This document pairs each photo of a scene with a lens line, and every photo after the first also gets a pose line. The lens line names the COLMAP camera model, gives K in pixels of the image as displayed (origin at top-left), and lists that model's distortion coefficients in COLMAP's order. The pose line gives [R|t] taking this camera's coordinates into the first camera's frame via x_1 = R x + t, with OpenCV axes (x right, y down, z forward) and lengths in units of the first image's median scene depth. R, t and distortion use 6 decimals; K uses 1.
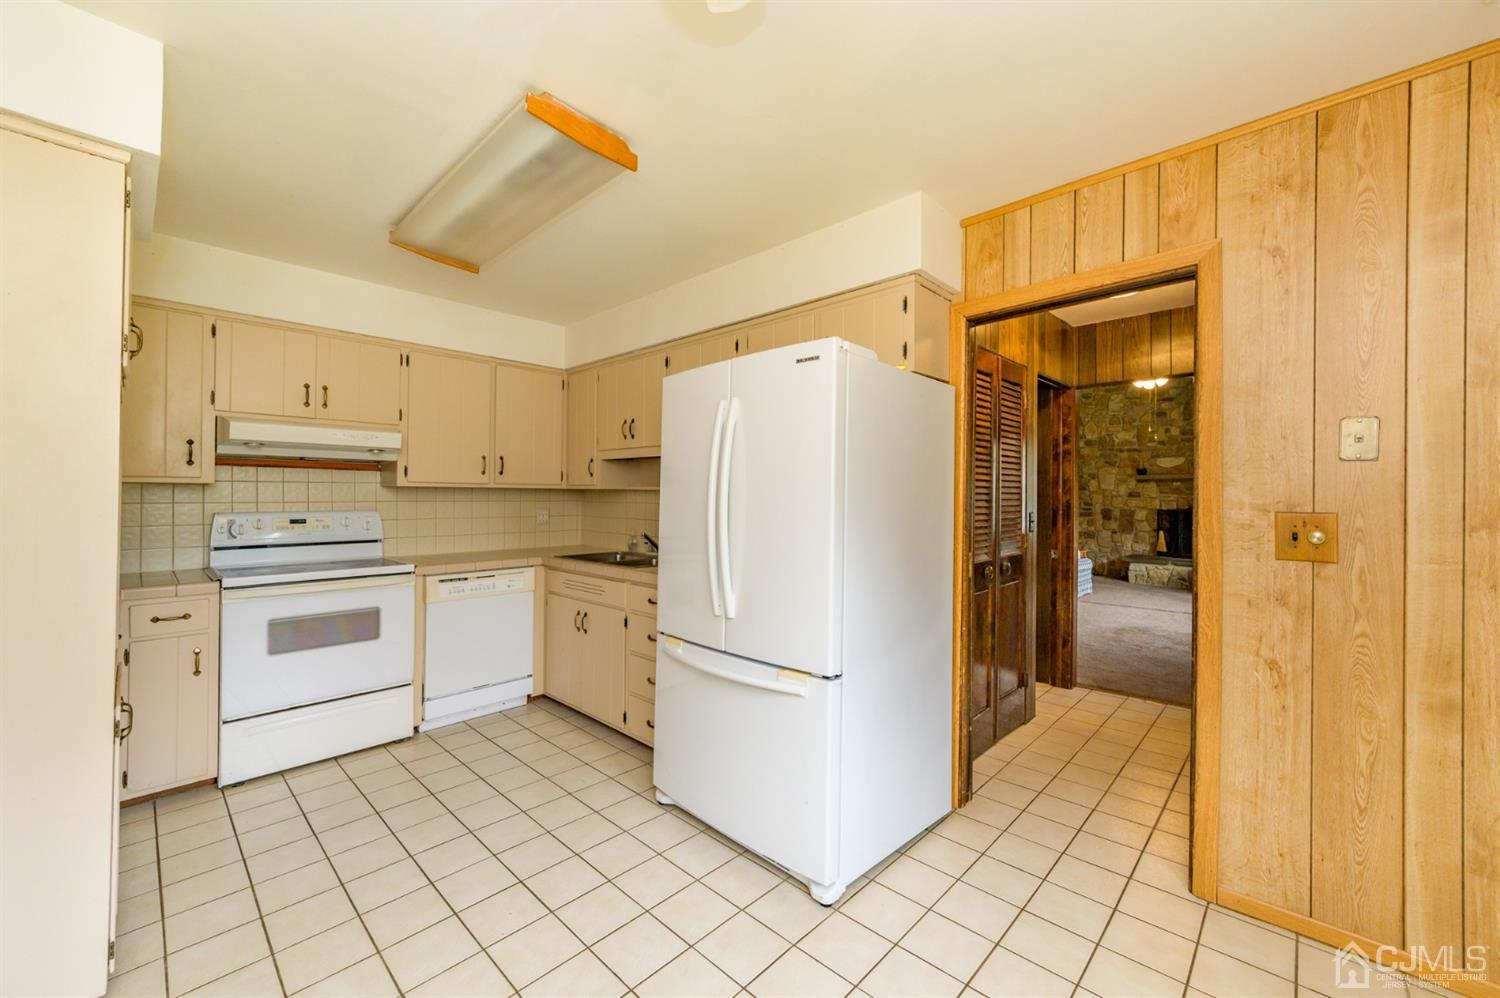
lens RADIAL K [[588.5, 0, 743.7], [0, 588.5, 490.8], [0, 0, 1]] dist [-0.000585, -0.000101]
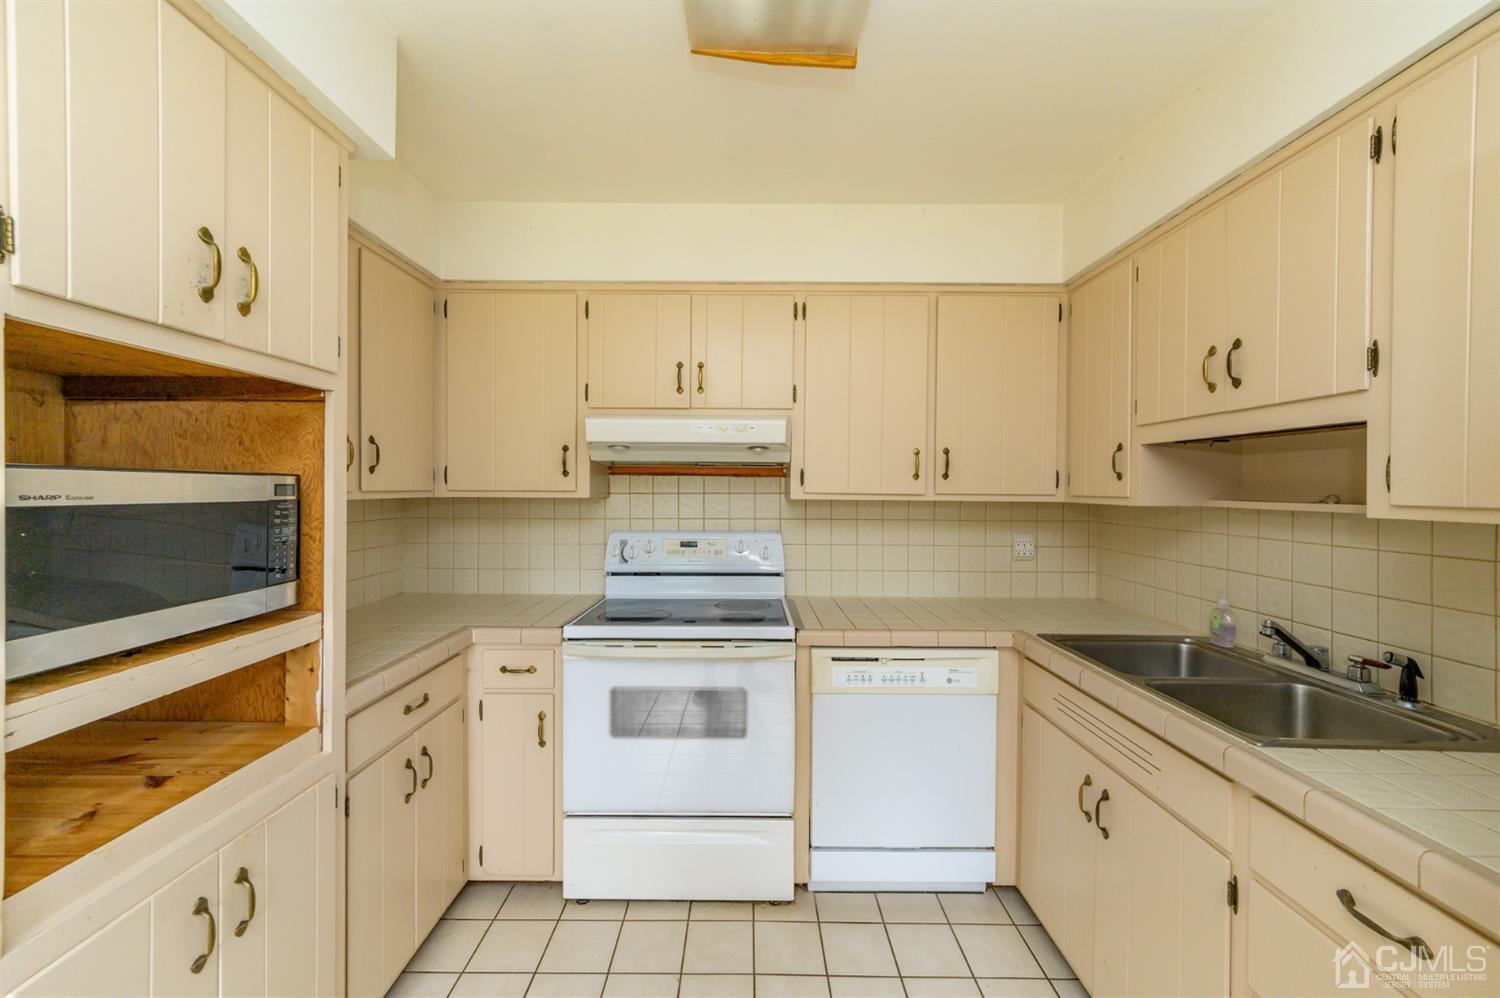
lens RADIAL K [[588.0, 0, 749.1], [0, 588.0, 494.0], [0, 0, 1]] dist [0.000274, -0.000020]
pose [[0.692335, 0.004548, -0.721562, -0.140155], [0.003438, 0.999948, 0.009601, -0.021642], [0.721568, -0.009127, 0.692283, 0.517624]]
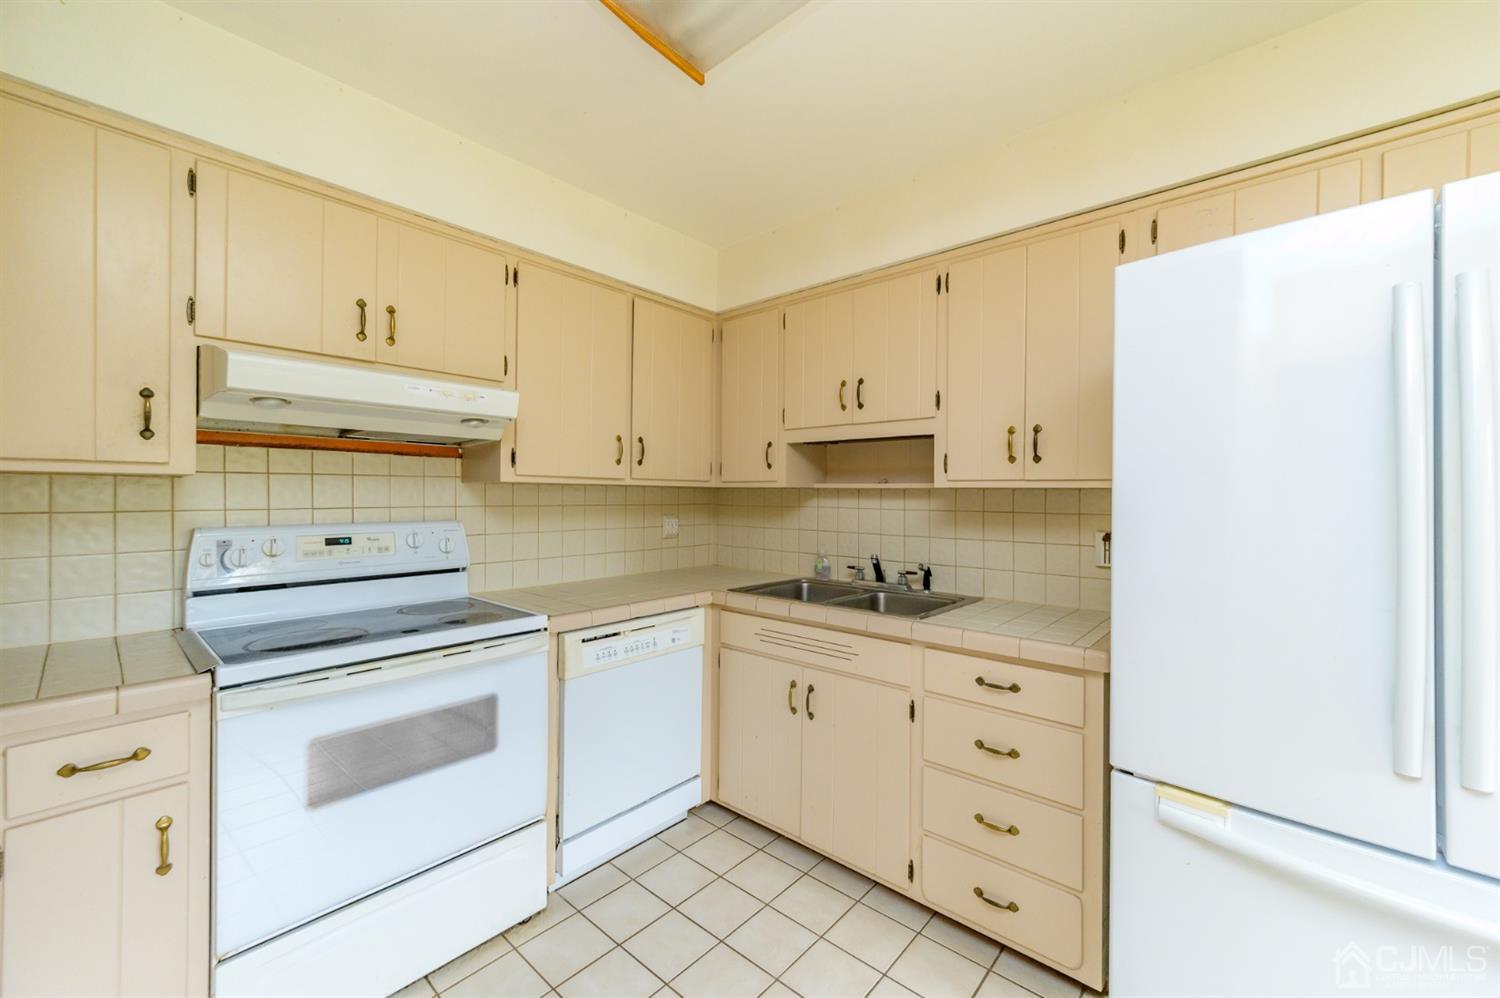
lens RADIAL K [[588.0, 0, 749.1], [0, 588.0, 494.0], [0, 0, 1]] dist [0.000274, -0.000020]
pose [[0.999147, 0.000976, 0.041288, -0.370594], [-0.001263, 0.999975, 0.006928, 0.000387], [-0.041280, -0.006974, 0.999123, 0.394484]]
